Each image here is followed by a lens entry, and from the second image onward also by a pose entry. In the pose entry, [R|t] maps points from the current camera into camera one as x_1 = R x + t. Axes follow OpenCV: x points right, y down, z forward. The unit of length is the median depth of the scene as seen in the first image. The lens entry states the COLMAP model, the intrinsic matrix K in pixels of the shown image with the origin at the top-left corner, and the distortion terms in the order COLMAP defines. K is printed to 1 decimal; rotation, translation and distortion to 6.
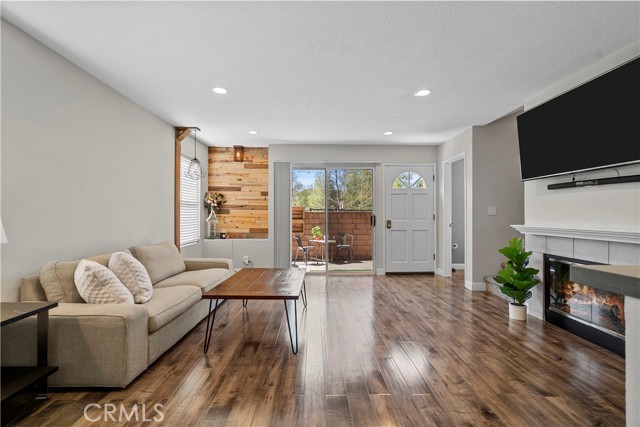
lens RADIAL K [[291.0, 0, 319.9], [0, 291.0, 210.0], [0, 0, 1]] dist [-0.001891, 0.000207]
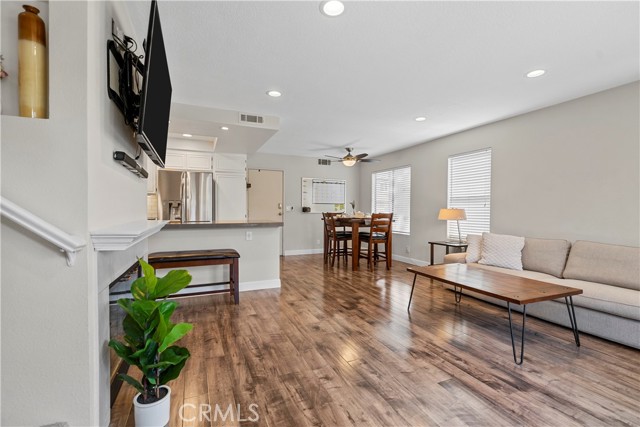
lens RADIAL K [[289.6, 0, 320.0], [0, 289.6, 213.5], [0, 0, 1]] dist [0.000163, 0.000547]
pose [[-0.924627, -0.001706, -0.380870, 0.447723], [0.000886, 0.999978, -0.006631, 0.023207], [0.380872, -0.006468, -0.924605, 1.136879]]
